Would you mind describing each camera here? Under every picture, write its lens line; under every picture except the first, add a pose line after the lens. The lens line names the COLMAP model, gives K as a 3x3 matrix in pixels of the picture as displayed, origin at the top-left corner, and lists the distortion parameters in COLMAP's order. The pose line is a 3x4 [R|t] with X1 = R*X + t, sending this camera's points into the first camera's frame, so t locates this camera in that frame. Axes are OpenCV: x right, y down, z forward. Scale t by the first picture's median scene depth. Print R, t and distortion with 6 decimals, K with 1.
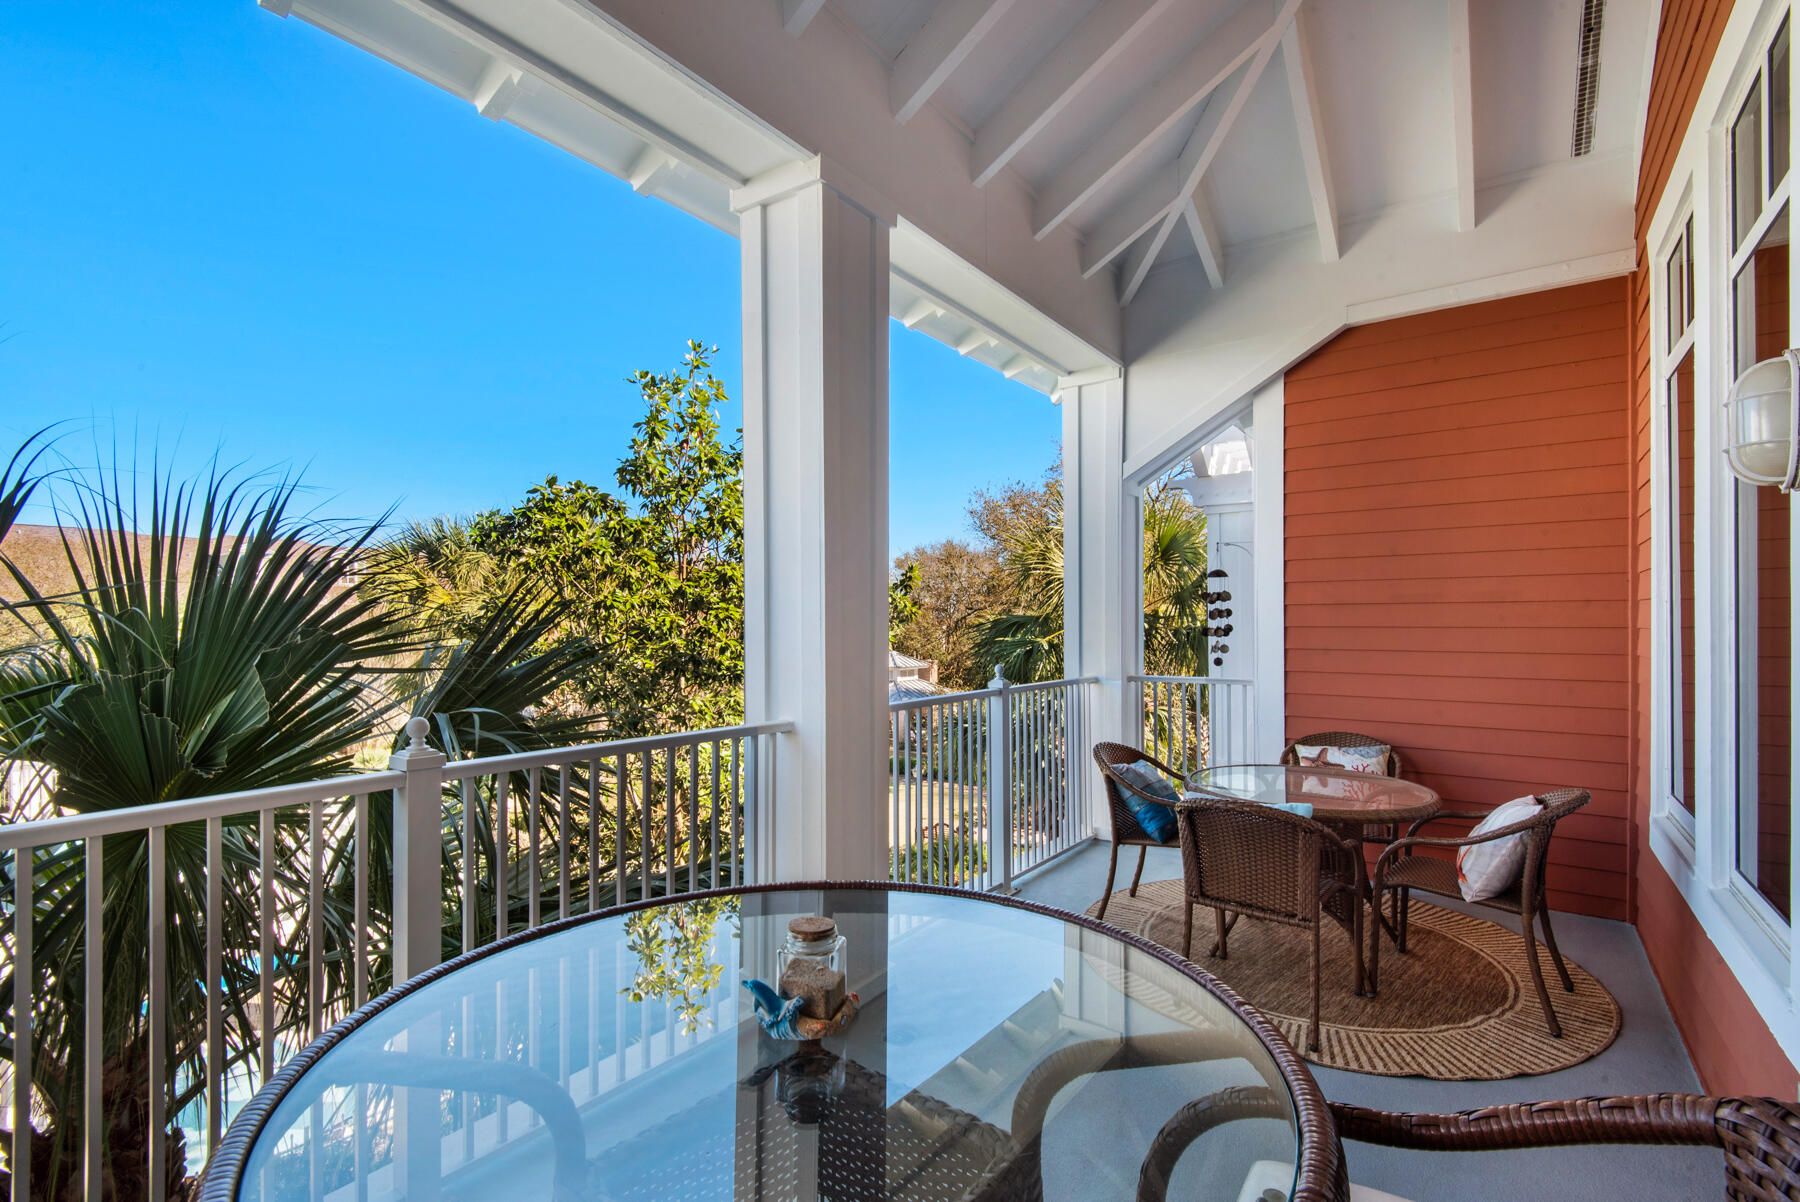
lens RADIAL K [[816.2, 0, 905.1], [0, 816.2, 616.0], [0, 0, 1]] dist [0.012130, -0.007310]
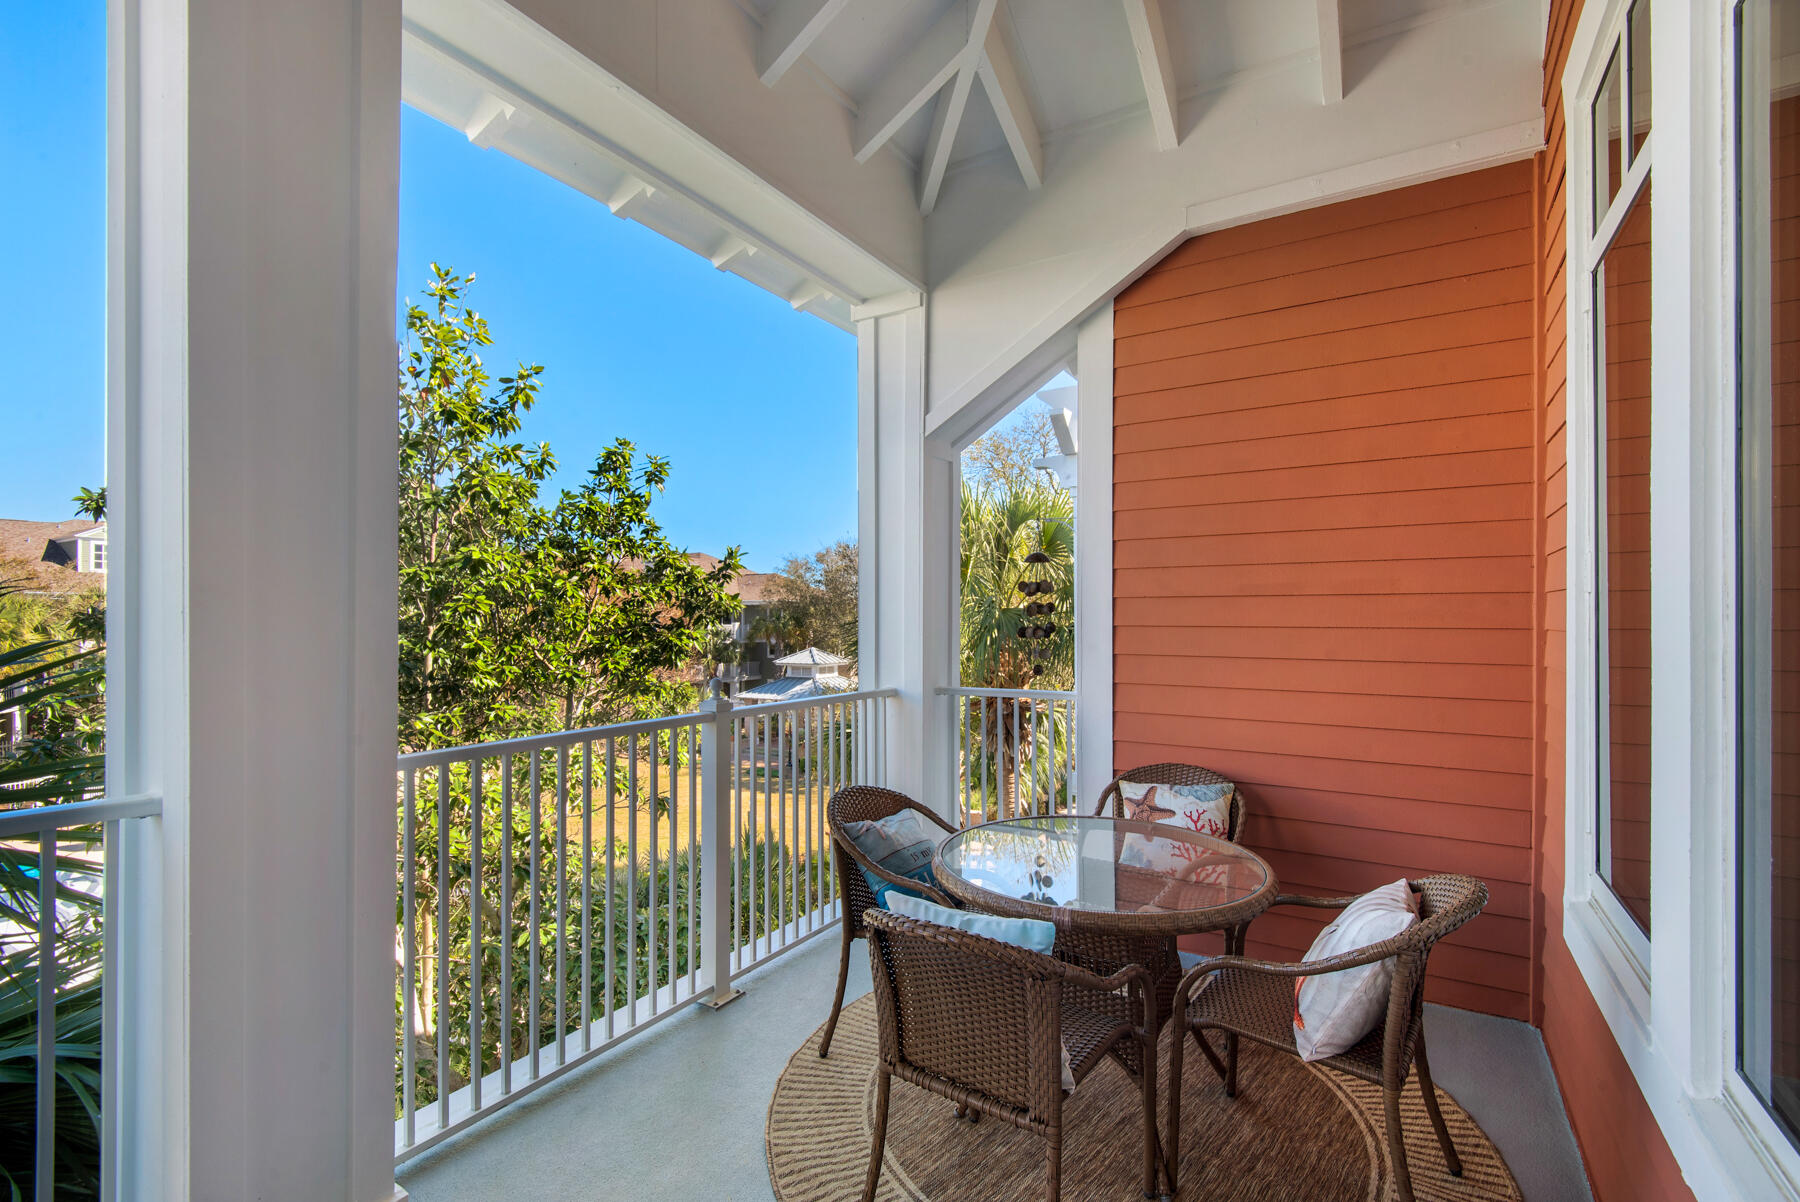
lens RADIAL K [[816.2, 0, 907.4], [0, 816.2, 611.8], [0, 0, 1]] dist [0.012130, -0.007310]
pose [[0.996232, 0.003520, 0.086657, 0.234318], [-0.003522, 0.999994, -0.000130, 0.001033], [-0.086657, -0.000175, 0.996238, 0.286095]]
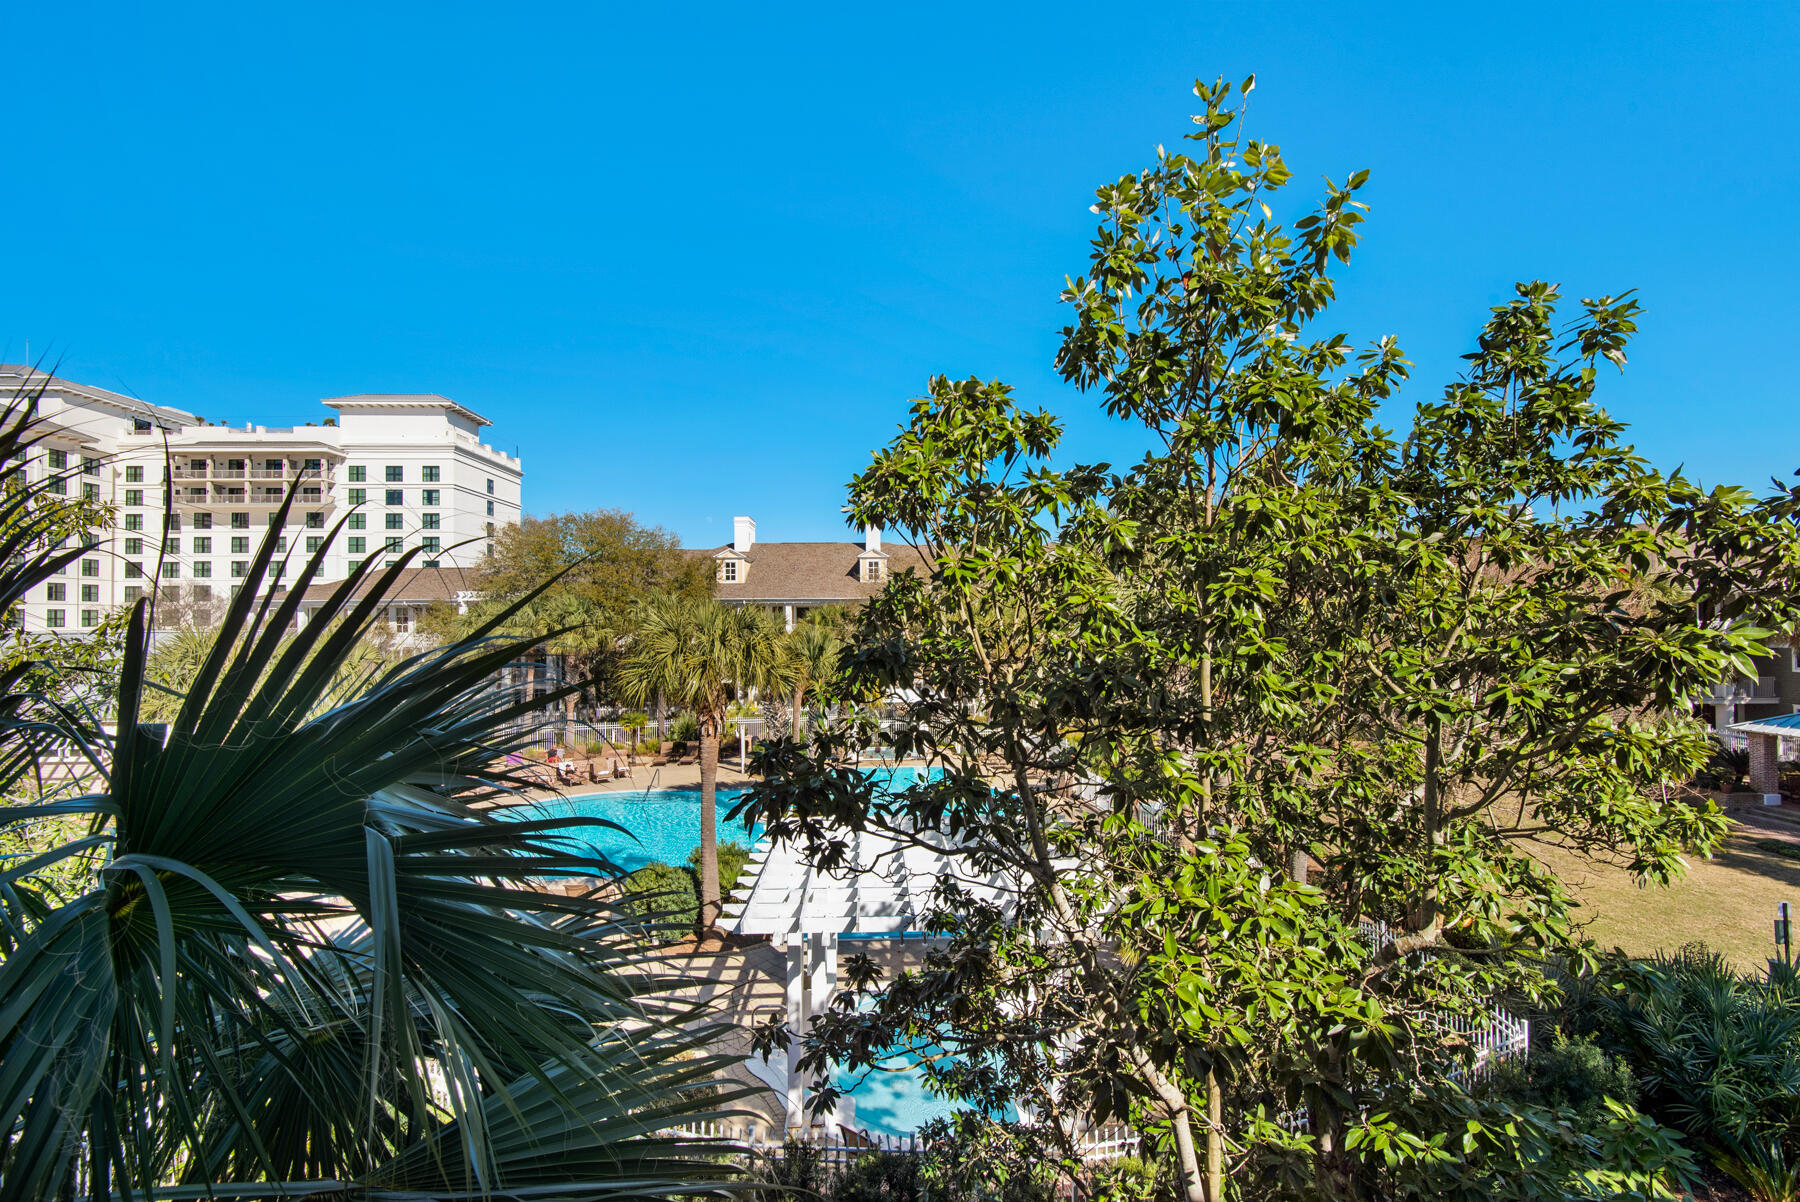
lens RADIAL K [[816.2, 0, 911.8], [0, 816.2, 605.0], [0, 0, 1]] dist [0.012130, -0.007310]
pose [[0.625194, -0.012501, -0.780369, 0.070431], [0.009813, 0.999919, -0.008156, 0.015808], [0.780408, -0.002558, 0.625266, 0.910988]]
